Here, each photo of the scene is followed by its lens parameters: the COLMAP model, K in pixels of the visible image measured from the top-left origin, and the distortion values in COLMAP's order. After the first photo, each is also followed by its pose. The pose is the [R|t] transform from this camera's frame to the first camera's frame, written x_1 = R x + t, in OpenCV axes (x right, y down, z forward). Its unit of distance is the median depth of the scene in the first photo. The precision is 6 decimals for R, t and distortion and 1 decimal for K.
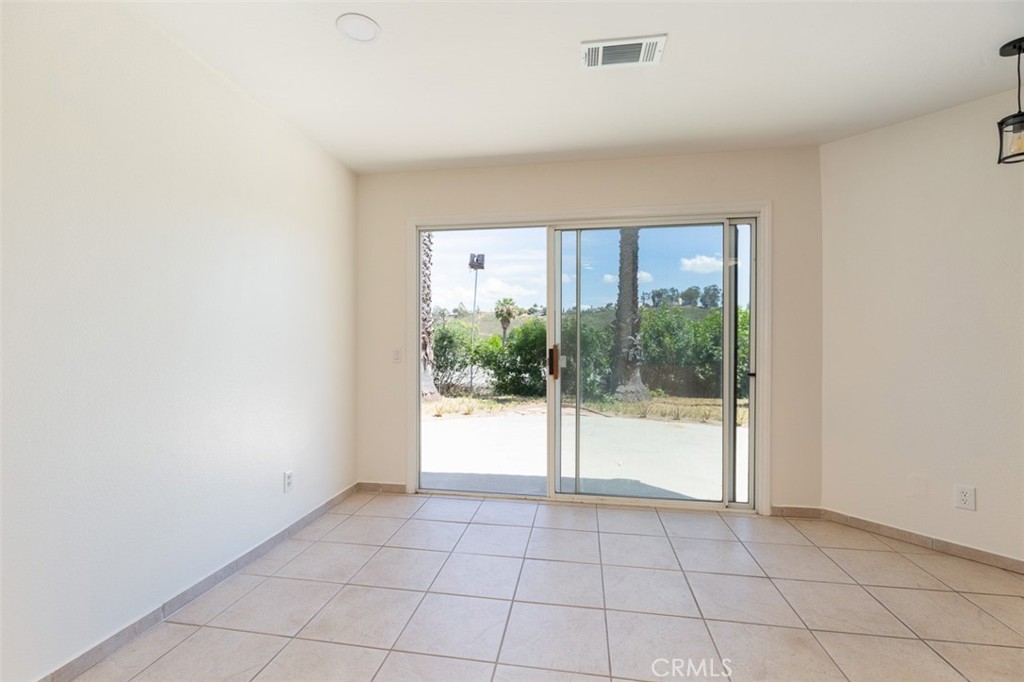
lens RADIAL K [[455.3, 0, 508.1], [0, 455.3, 341.2], [0, 0, 1]] dist [0.000072, -0.001420]
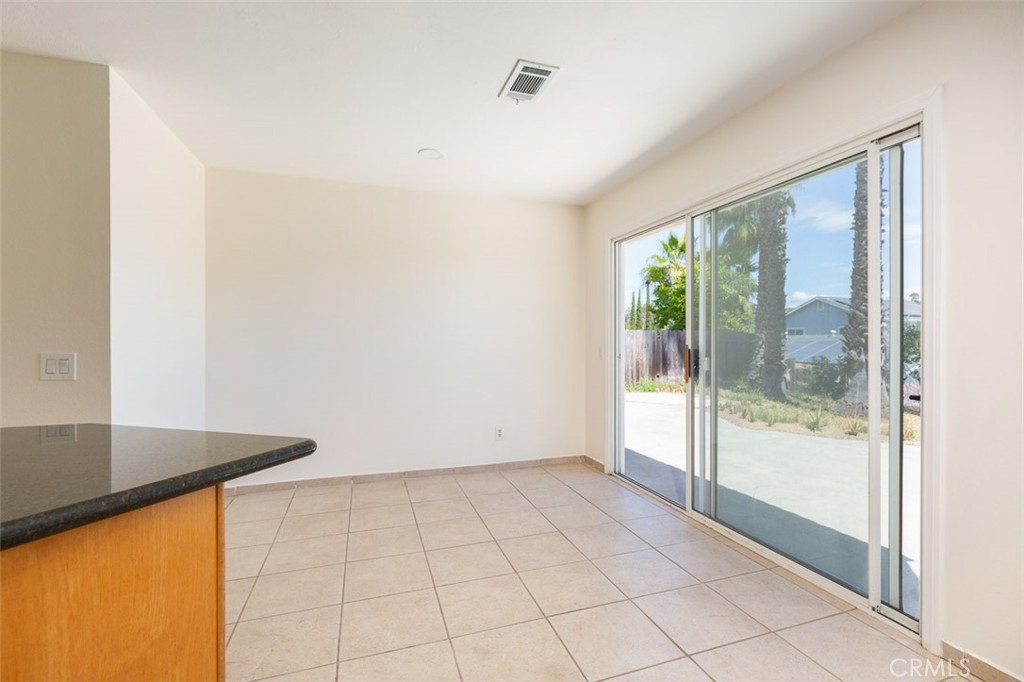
lens RADIAL K [[455.3, 0, 513.8], [0, 455.3, 341.7], [0, 0, 1]] dist [0.000072, -0.001420]
pose [[0.486848, 0.000041, -0.873487, 0.809815], [0.002442, 0.999996, 0.001408, 0.000347], [0.873483, -0.002819, 0.486846, 0.286863]]
